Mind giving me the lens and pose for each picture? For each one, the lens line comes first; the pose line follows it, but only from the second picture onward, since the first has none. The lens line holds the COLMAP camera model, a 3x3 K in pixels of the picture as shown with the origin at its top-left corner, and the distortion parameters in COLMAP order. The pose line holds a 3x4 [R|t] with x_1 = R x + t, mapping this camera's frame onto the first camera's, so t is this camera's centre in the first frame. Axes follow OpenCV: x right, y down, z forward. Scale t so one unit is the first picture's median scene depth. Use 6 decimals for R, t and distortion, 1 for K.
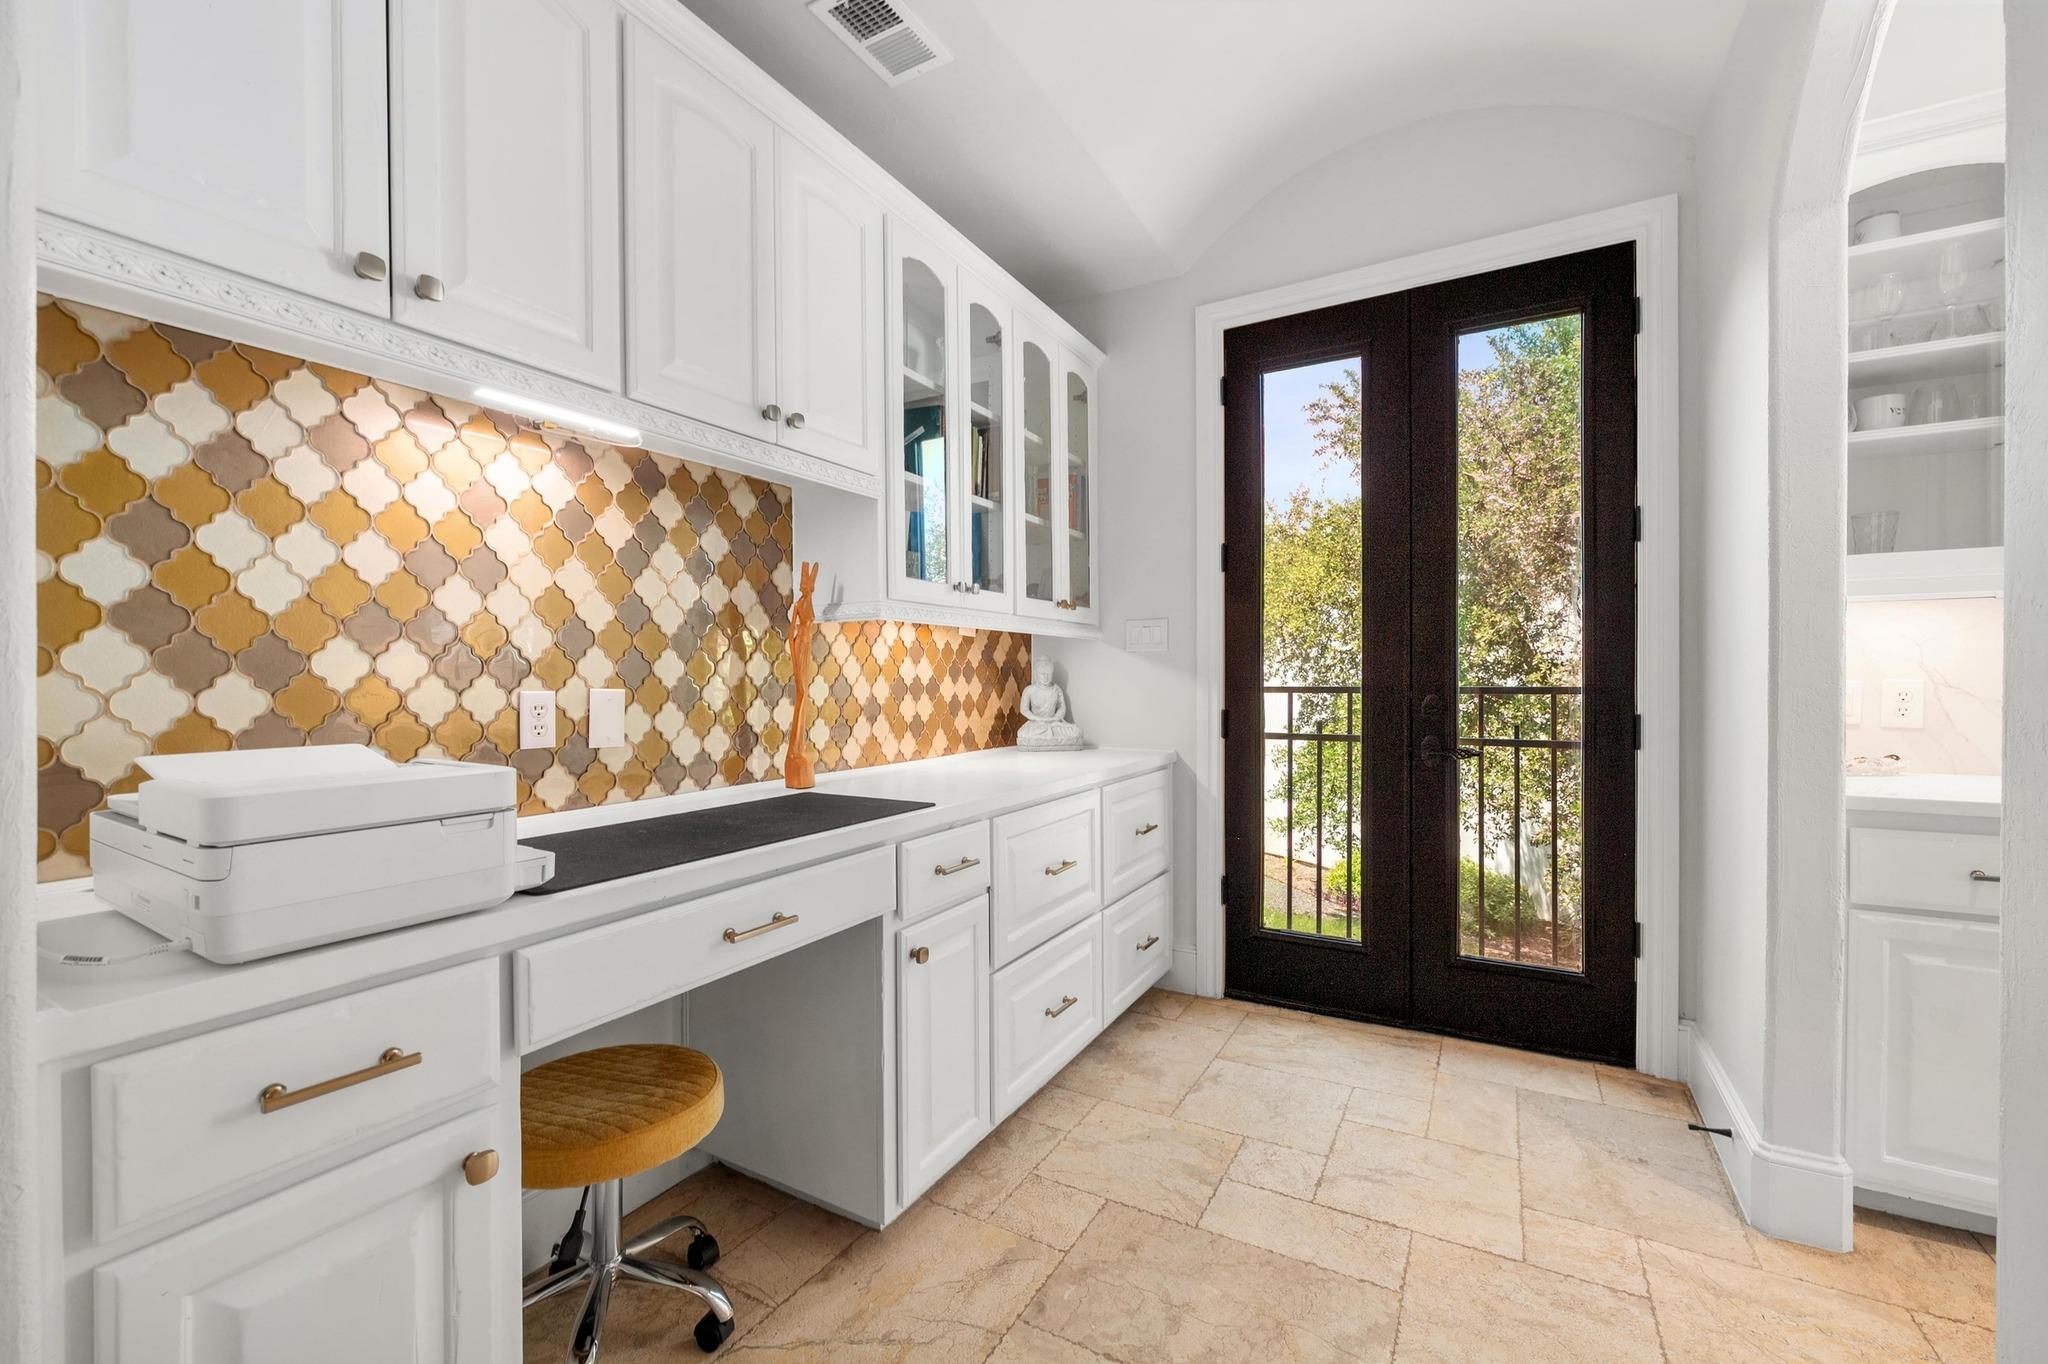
lens RADIAL K [[816.6, 0, 1025.6], [0, 816.6, 675.6], [0, 0, 1]] dist [-0.008544, 0.000797]
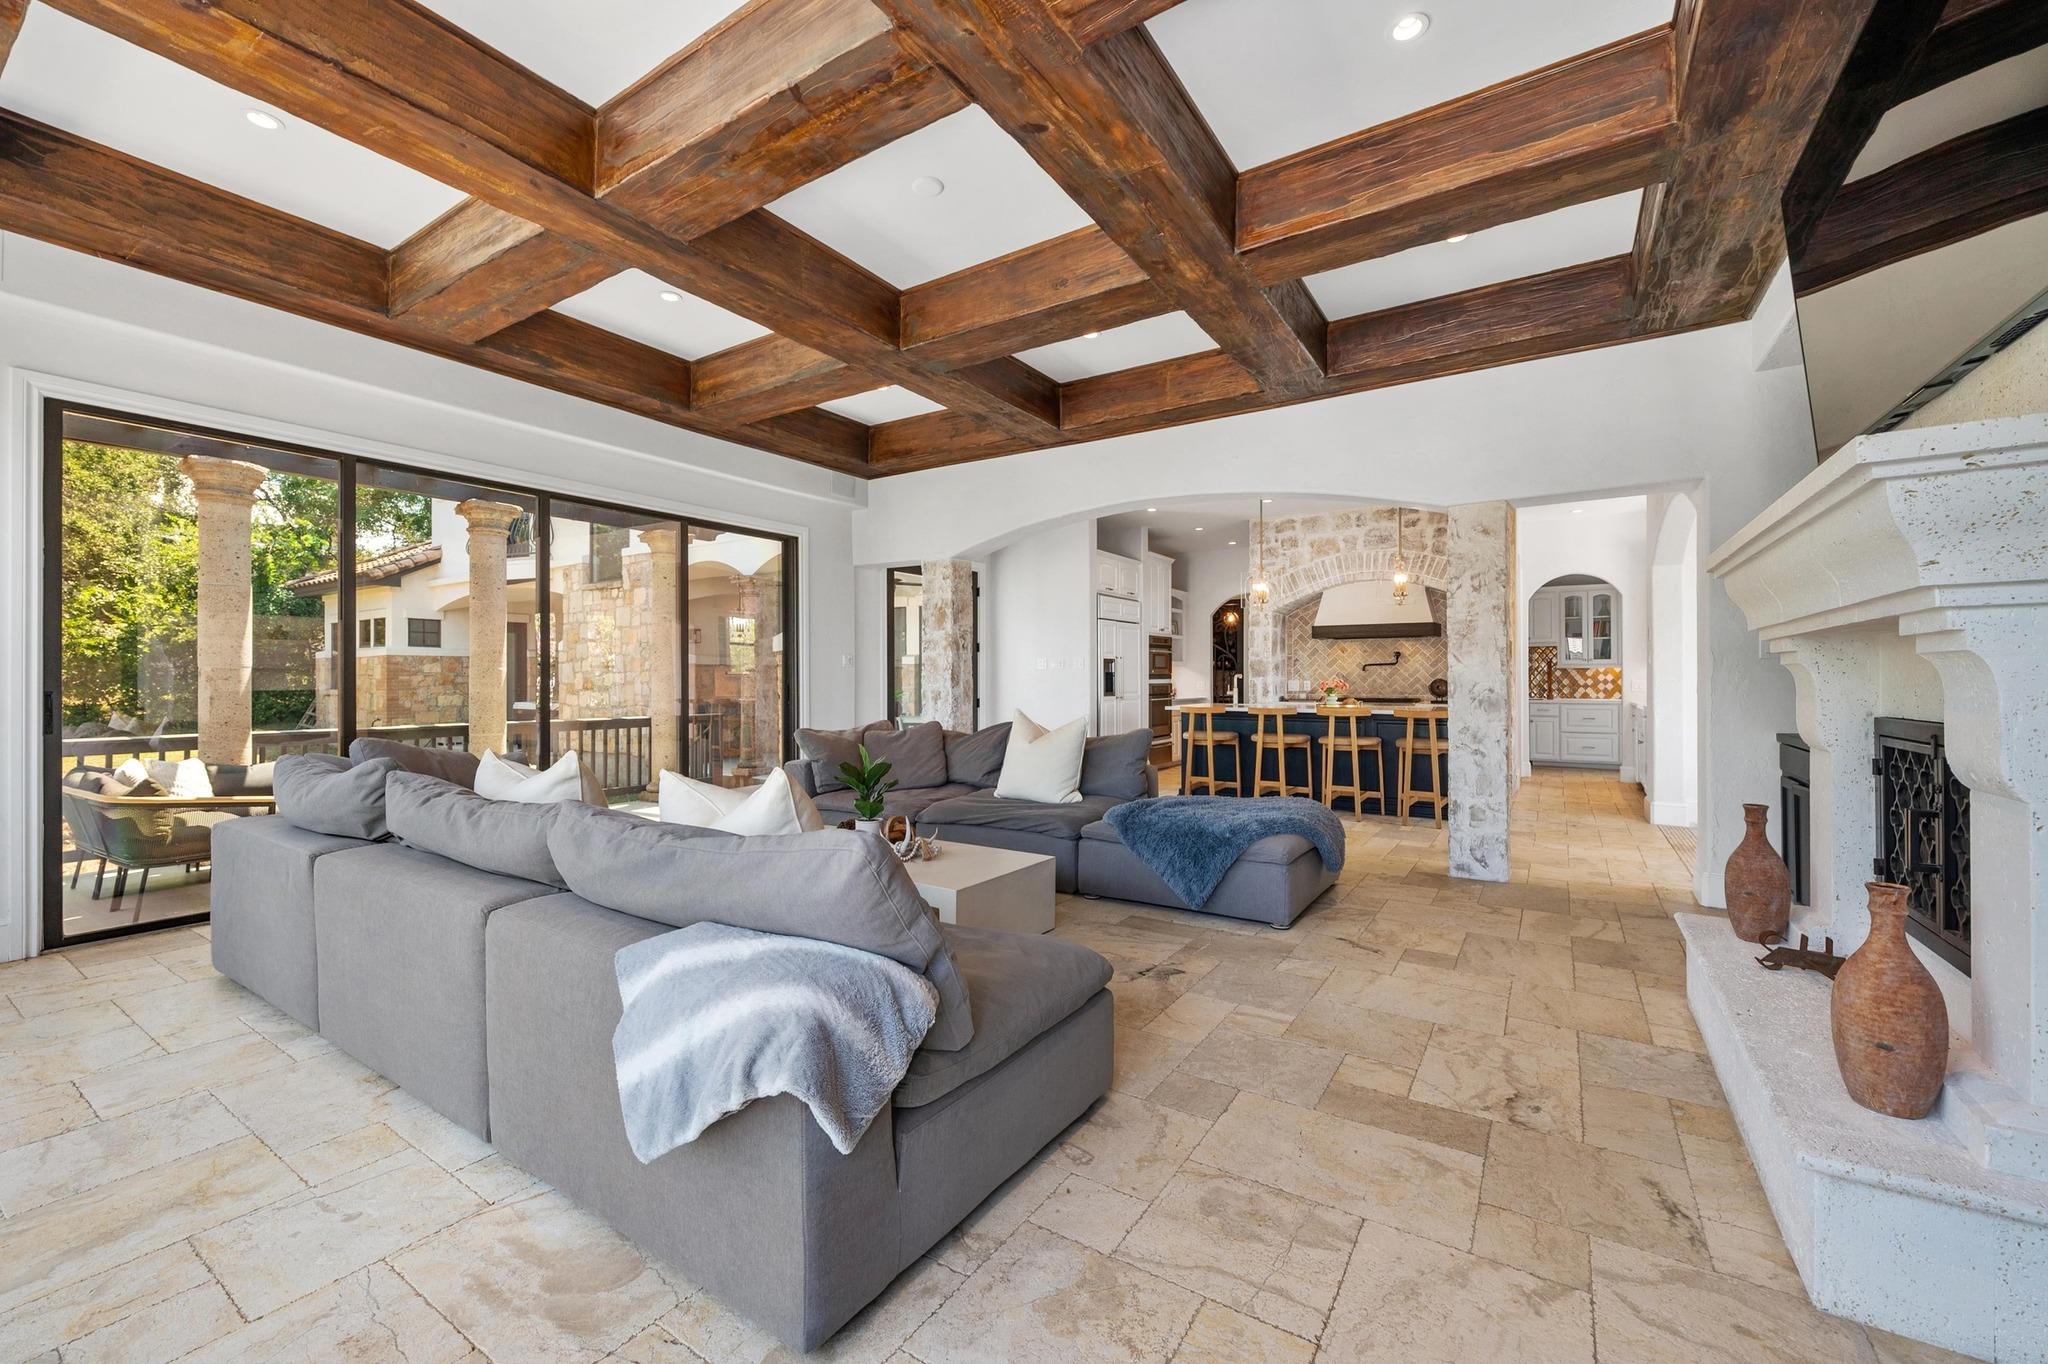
lens RADIAL K [[816.6, 0, 1026.1], [0, 816.6, 675.7], [0, 0, 1]] dist [-0.008544, 0.000797]
pose [[-0.046169, -0.000176, -0.998934, 4.277279], [-0.001145, 0.999999, -0.000124, -0.011529], [0.998933, 0.001138, -0.046169, -1.813886]]
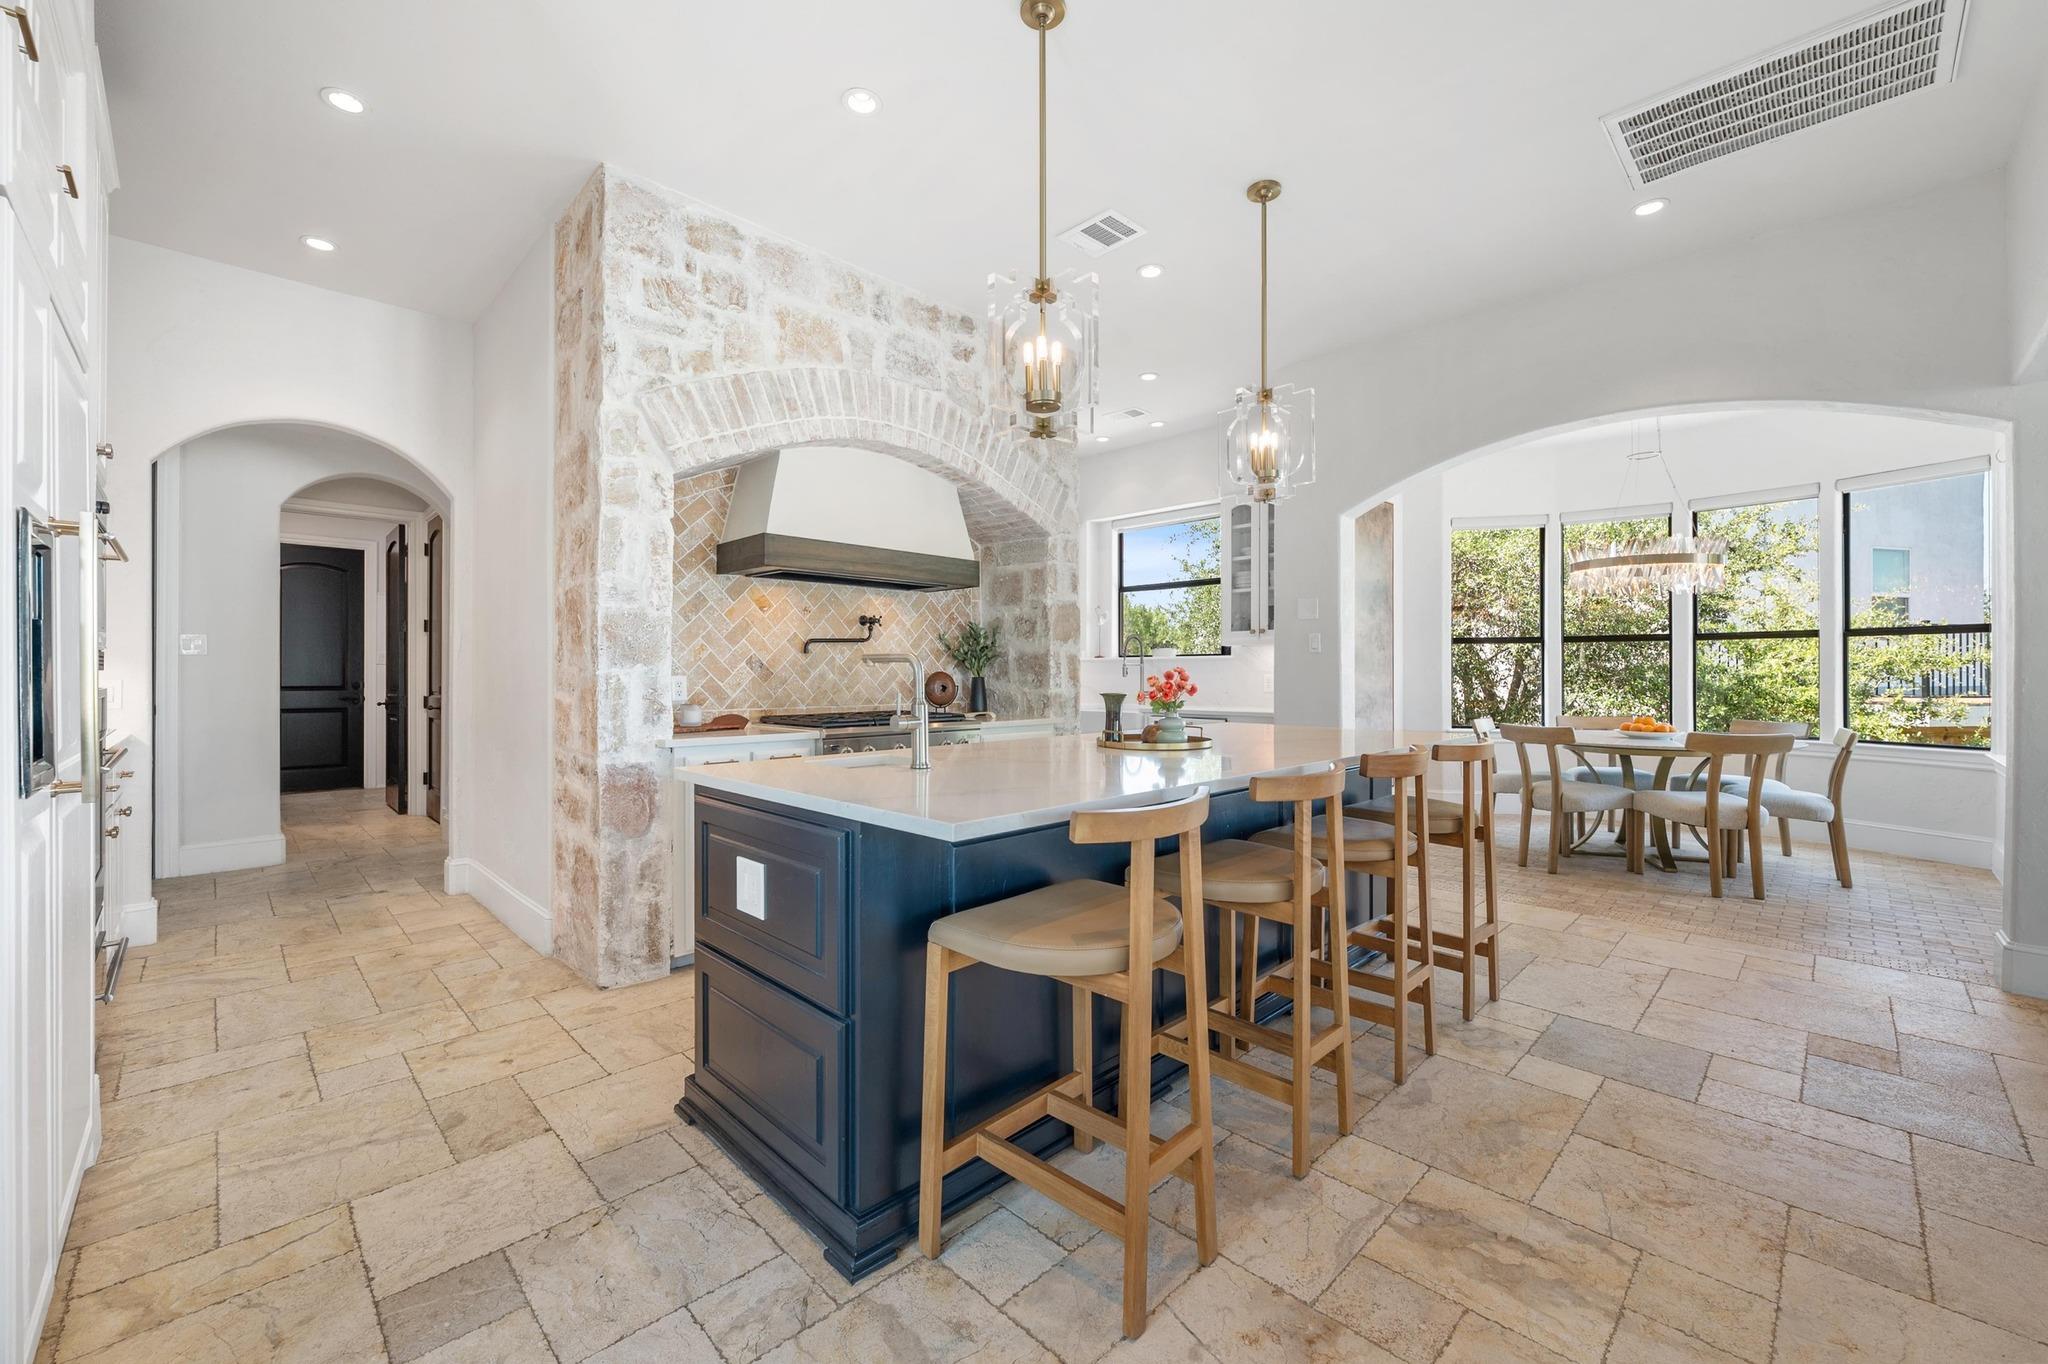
lens RADIAL K [[816.6, 0, 1034.1], [0, 816.6, 671.3], [0, 0, 1]] dist [-0.008544, 0.000797]
pose [[0.968801, 0.003127, -0.247822, 1.449129], [-0.004210, 0.999984, -0.003841, 0.004295], [0.247806, 0.004764, 0.968798, -1.935459]]
